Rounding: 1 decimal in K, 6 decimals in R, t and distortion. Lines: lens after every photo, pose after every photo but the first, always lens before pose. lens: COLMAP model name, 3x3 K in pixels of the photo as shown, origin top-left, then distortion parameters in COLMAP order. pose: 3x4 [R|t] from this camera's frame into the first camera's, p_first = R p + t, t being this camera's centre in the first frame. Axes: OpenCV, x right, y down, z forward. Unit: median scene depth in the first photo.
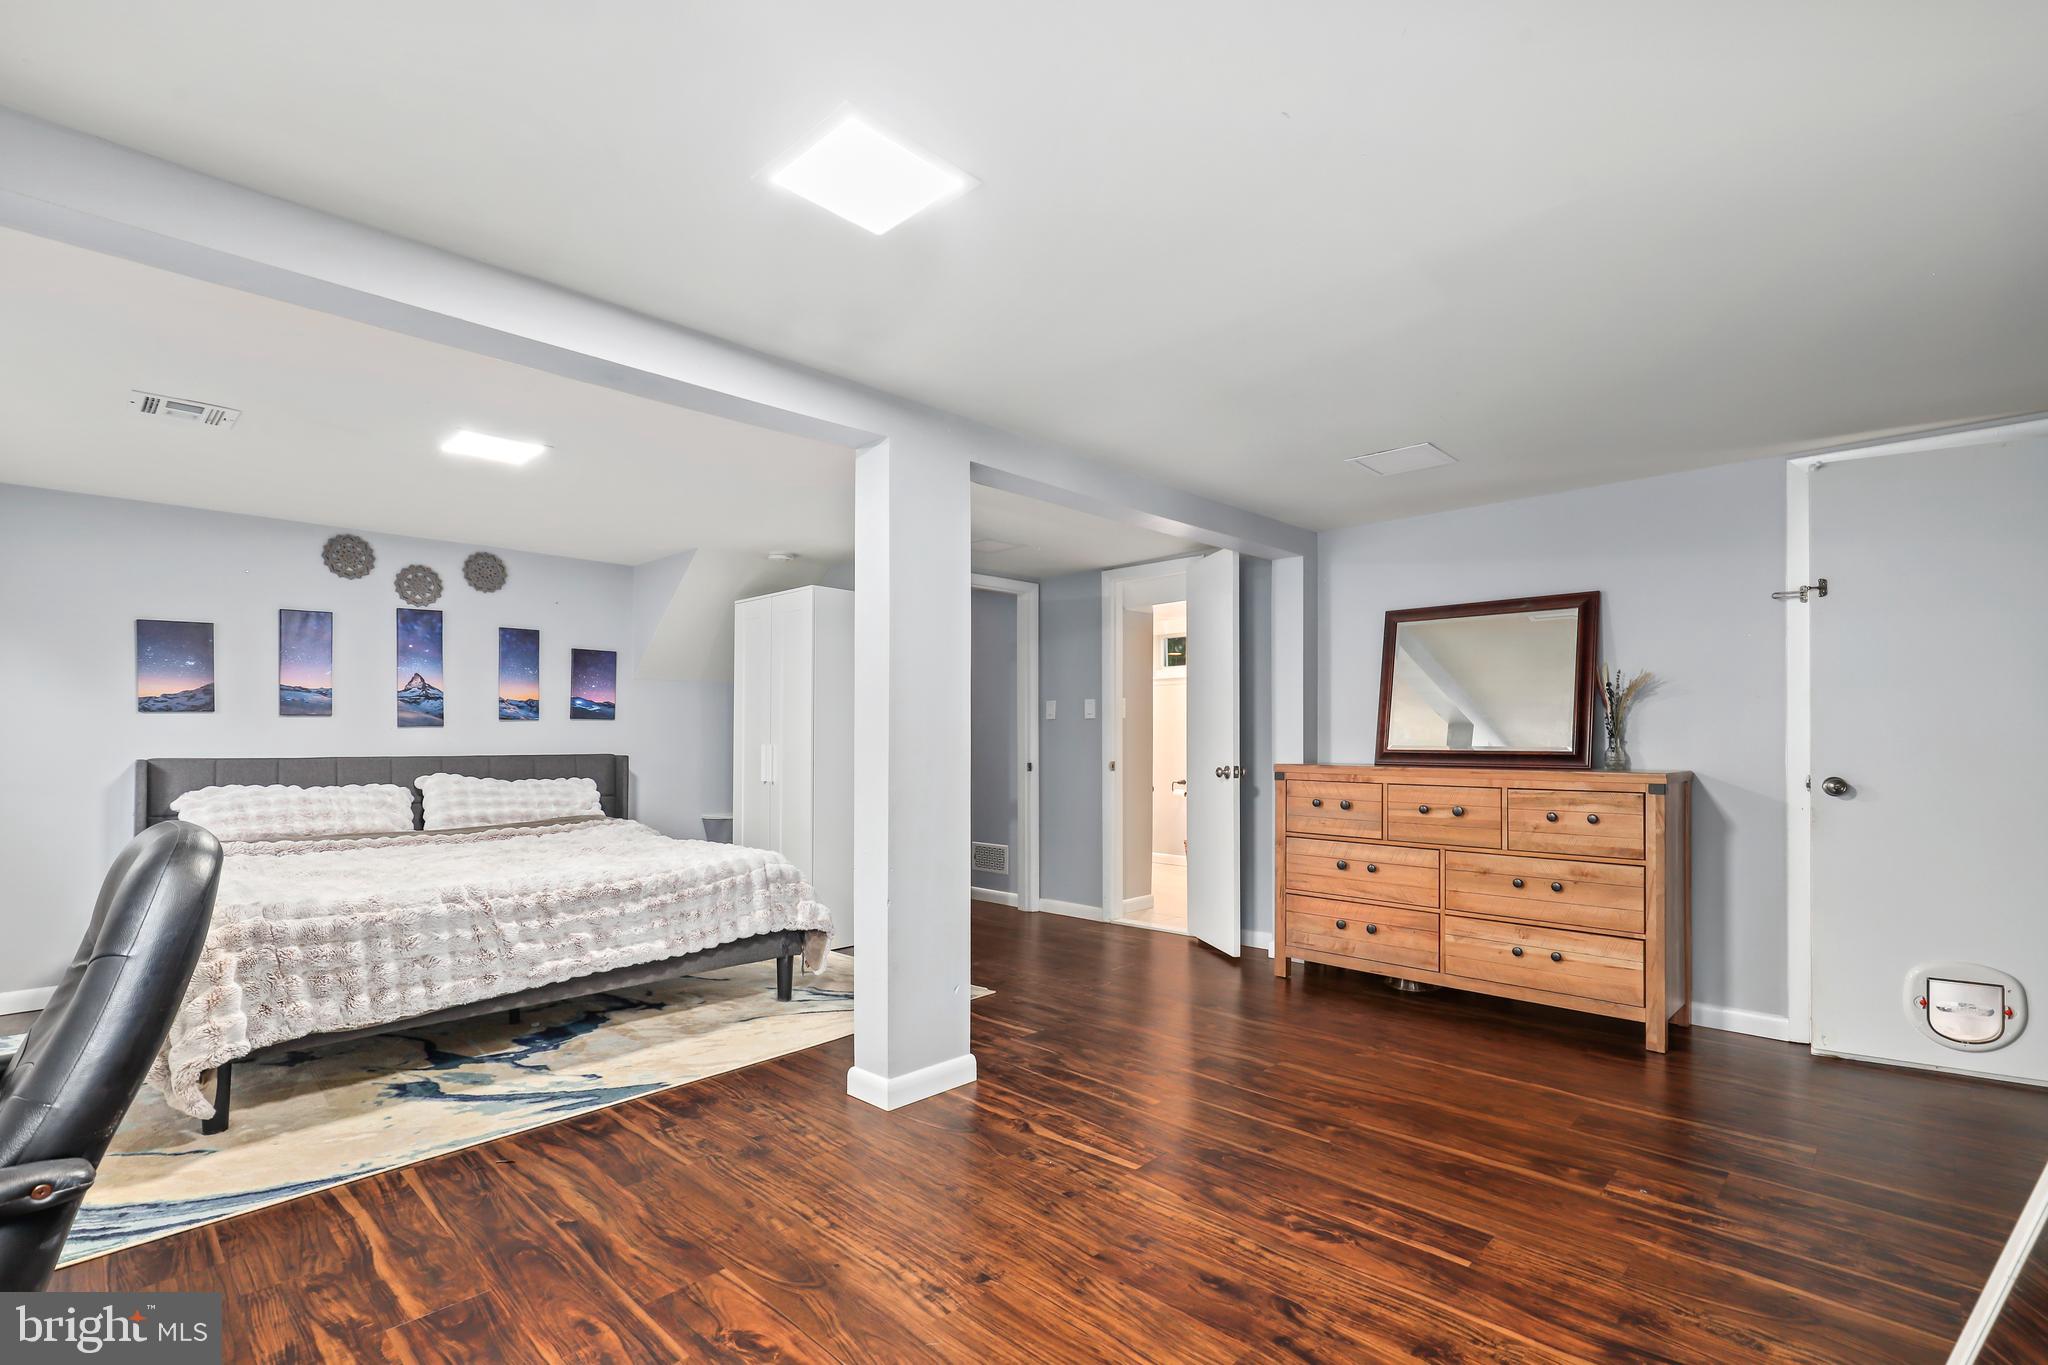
lens RADIAL K [[941.4, 0, 1024.9], [0, 941.4, 743.6], [0, 0, 1]] dist [0.004008, -0.002591]
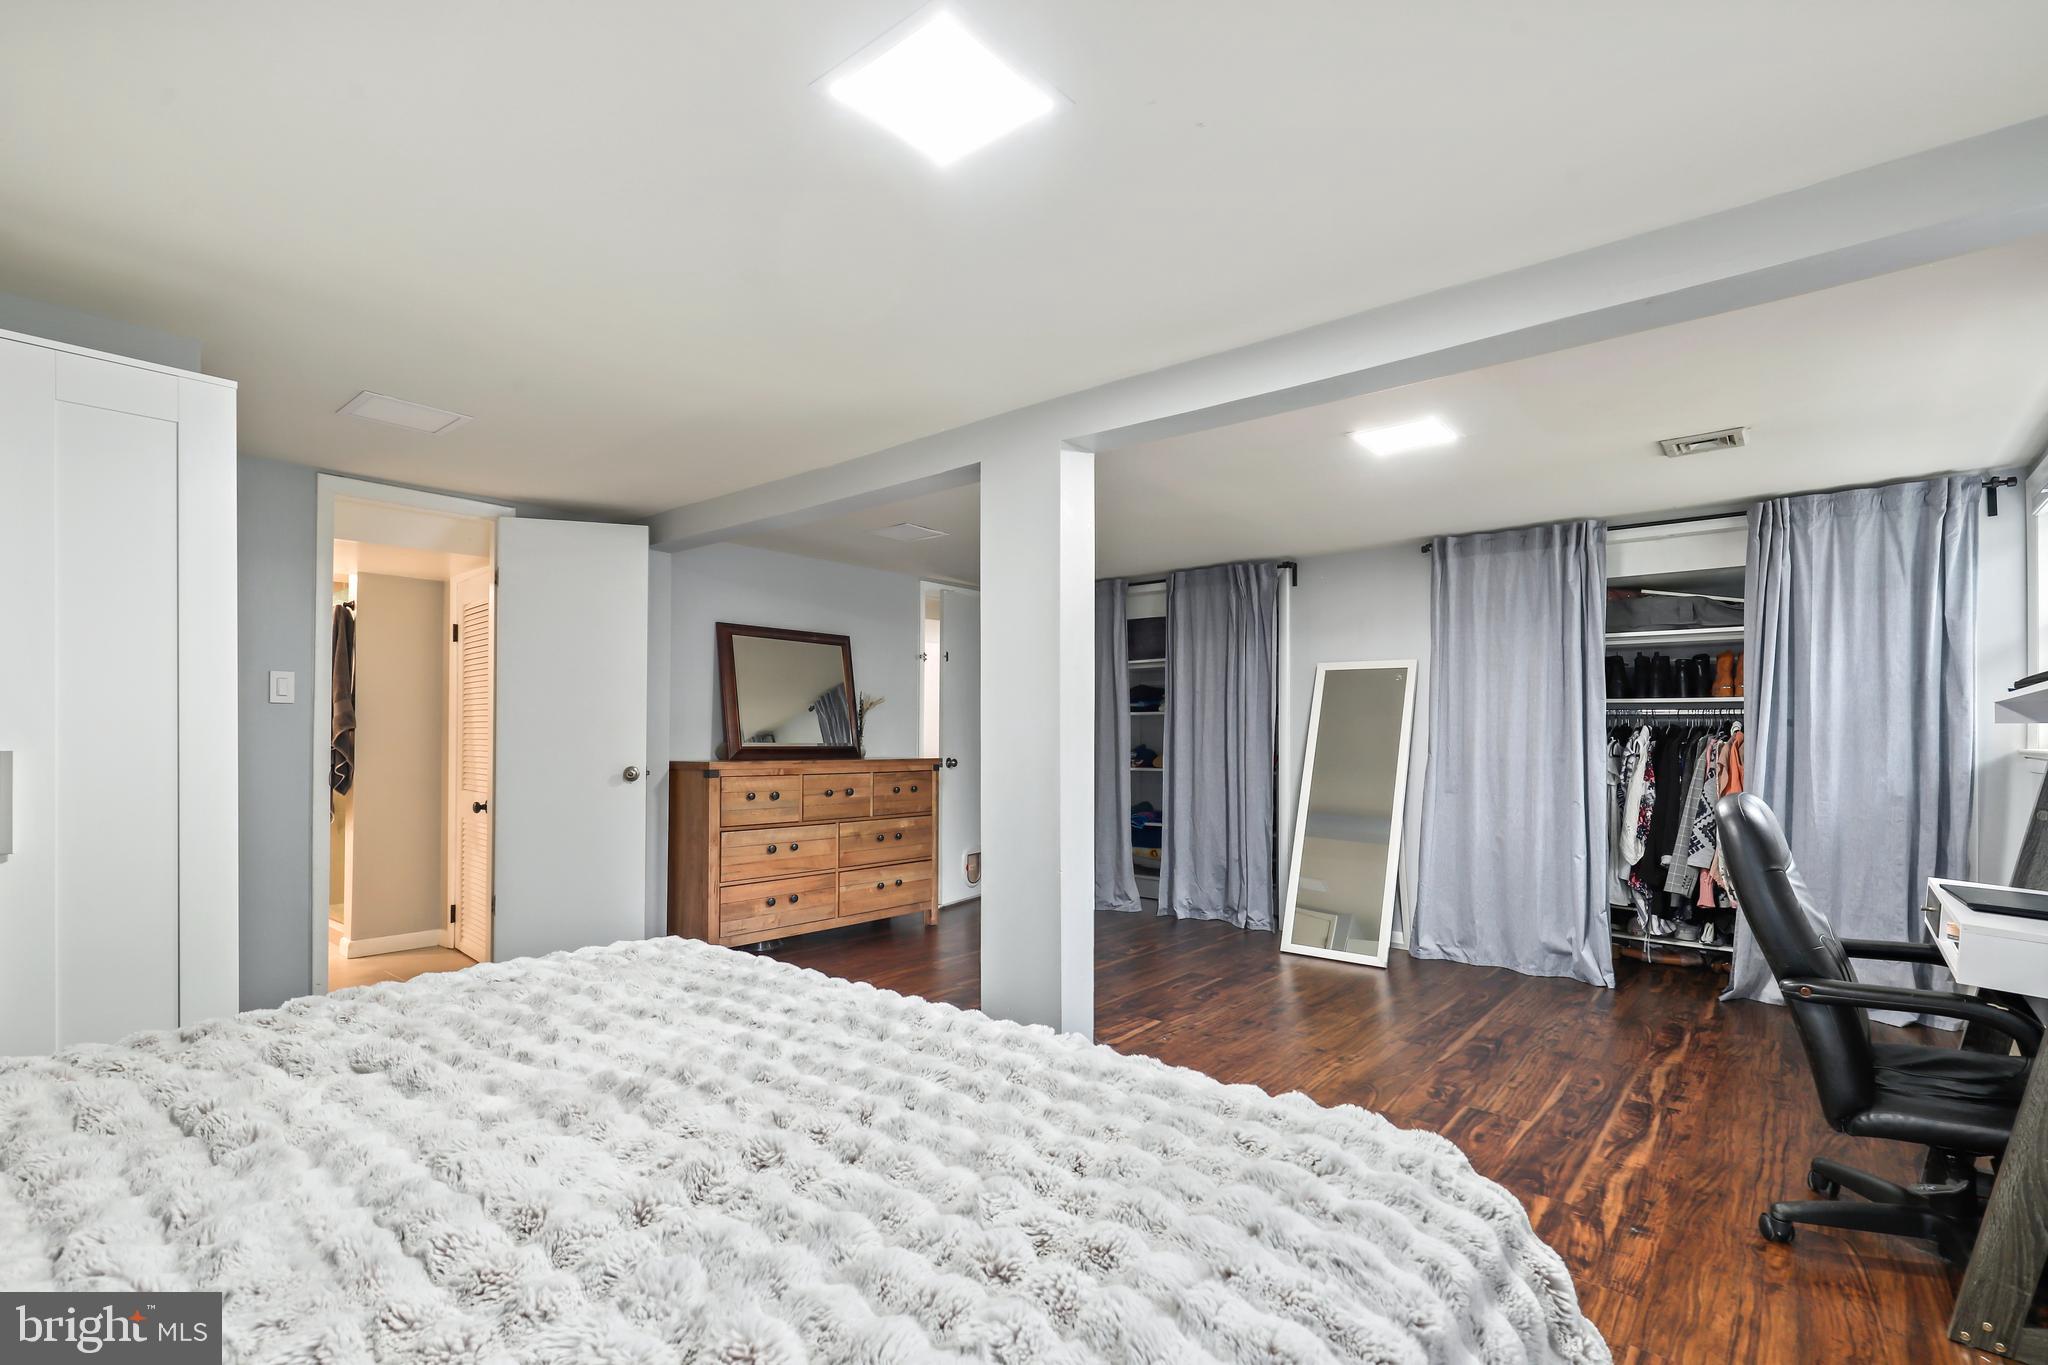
lens RADIAL K [[941.4, 0, 1021.5], [0, 941.4, 737.1], [0, 0, 1]] dist [0.004008, -0.002591]
pose [[-0.080773, 0.001403, 0.996732, -0.864341], [0.001588, 0.999998, -0.001278, -0.003385], [-0.996731, 0.001480, -0.080775, 0.843065]]
